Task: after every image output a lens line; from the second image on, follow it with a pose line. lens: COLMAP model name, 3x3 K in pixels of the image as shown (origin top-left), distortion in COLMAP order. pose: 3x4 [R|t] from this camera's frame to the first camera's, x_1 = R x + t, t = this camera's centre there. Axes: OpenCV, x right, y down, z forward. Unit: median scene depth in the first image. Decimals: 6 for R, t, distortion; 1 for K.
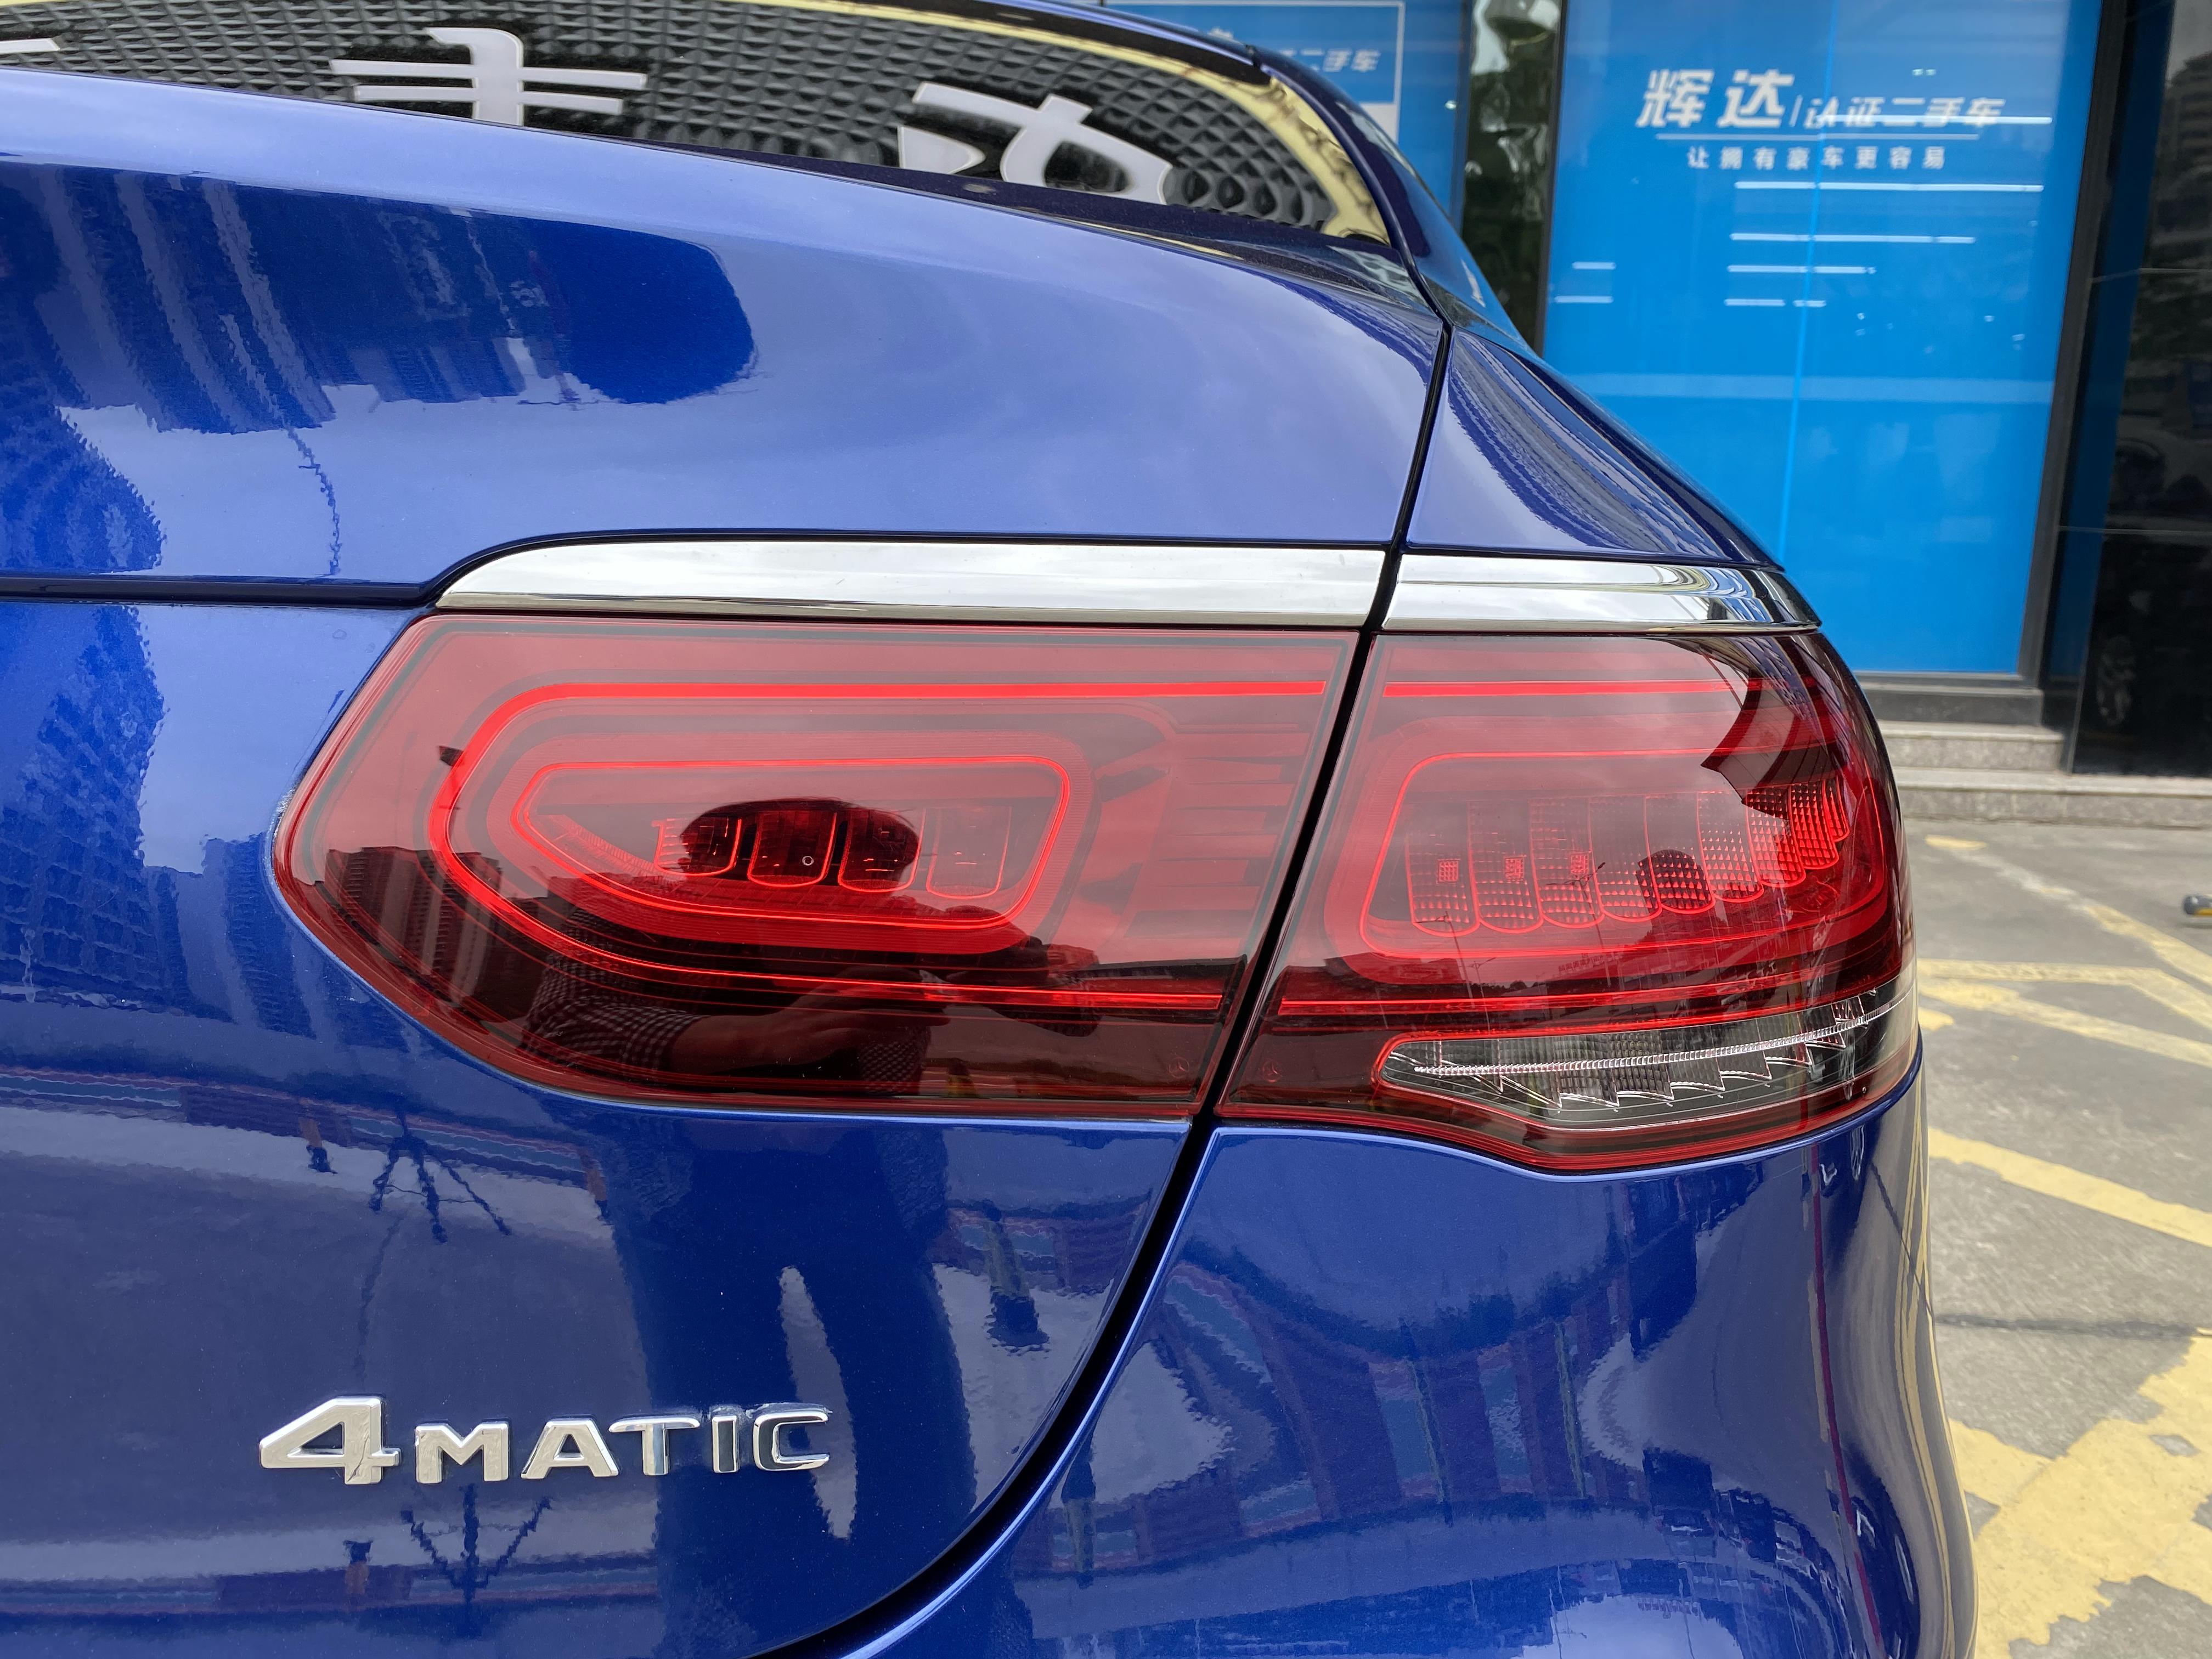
lens RADIAL K [[1660.0, 0, 1121.7], [0, 1660.0, 819.1], [0, 0, 1]] dist [0.020298, -0.041119]
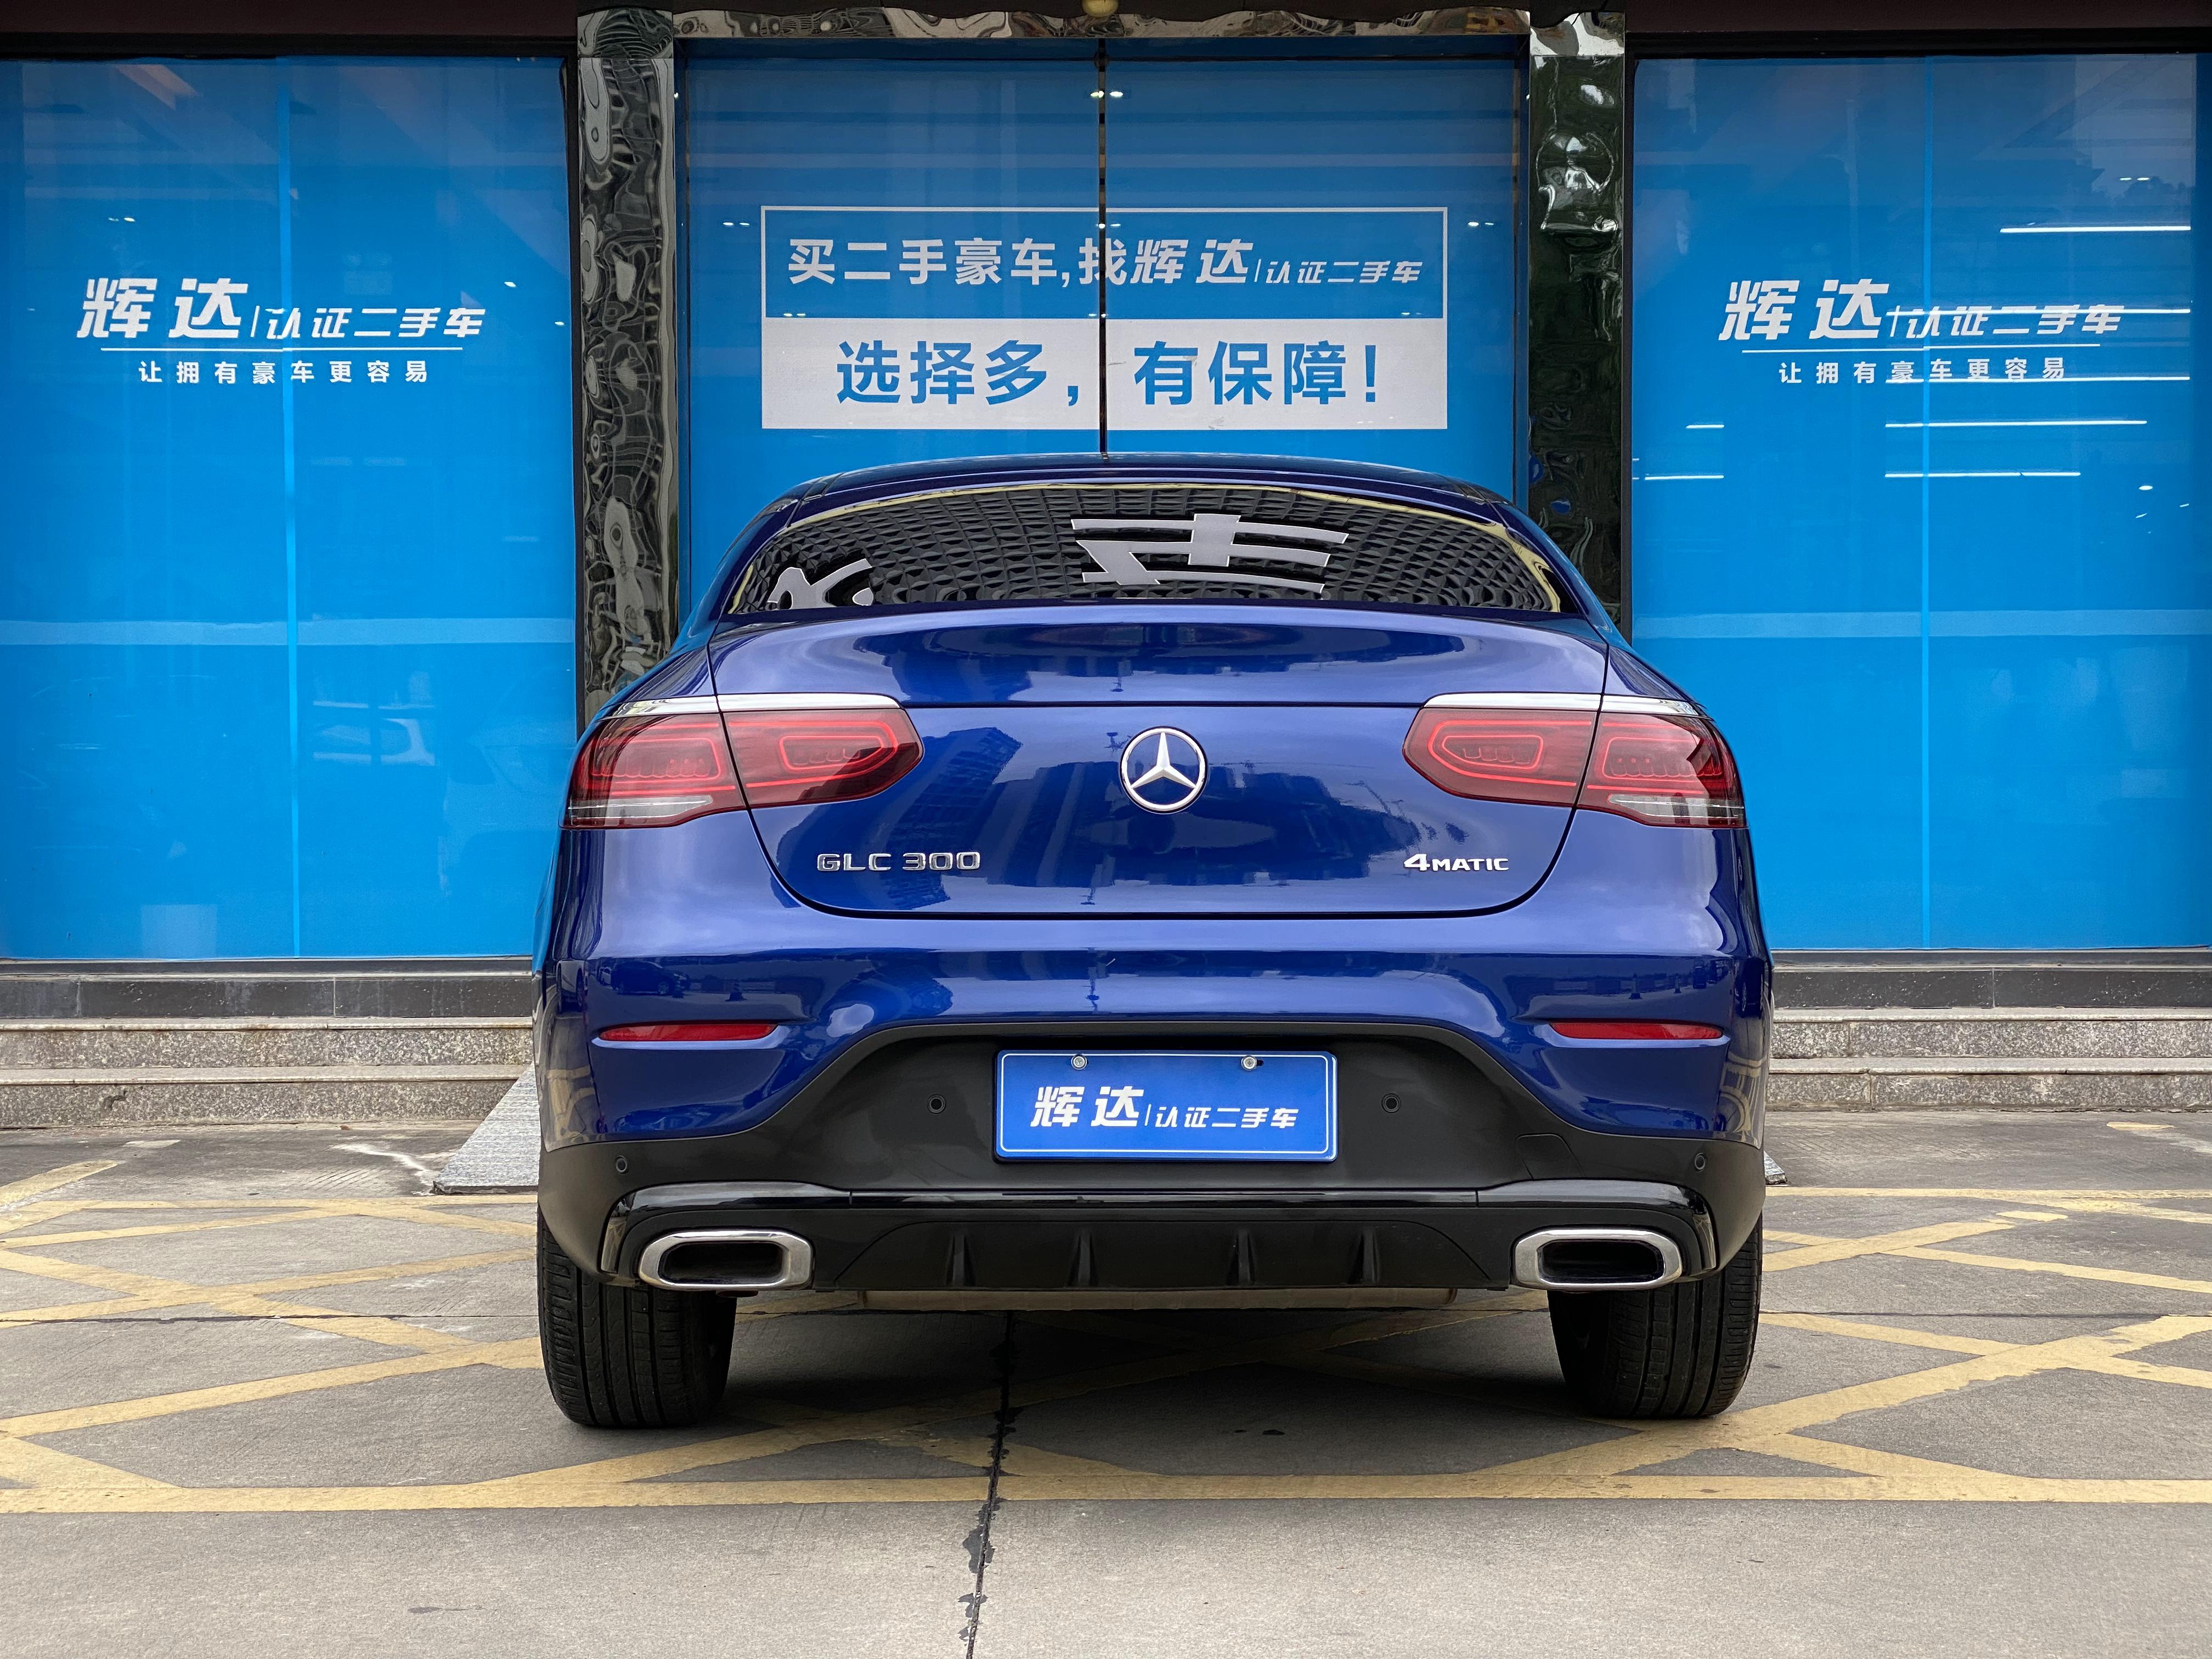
lens RADIAL K [[3308.0, 0, 1105.9], [0, 3308.0, 833.1], [0, 0, 1]] dist [0.121076, 0.000000]
pose [[0.996354, -0.027016, 0.080921, -0.165681], [0.041837, 0.981376, -0.187486, 0.158691], [-0.074349, 0.190188, 0.978928, -0.660791]]
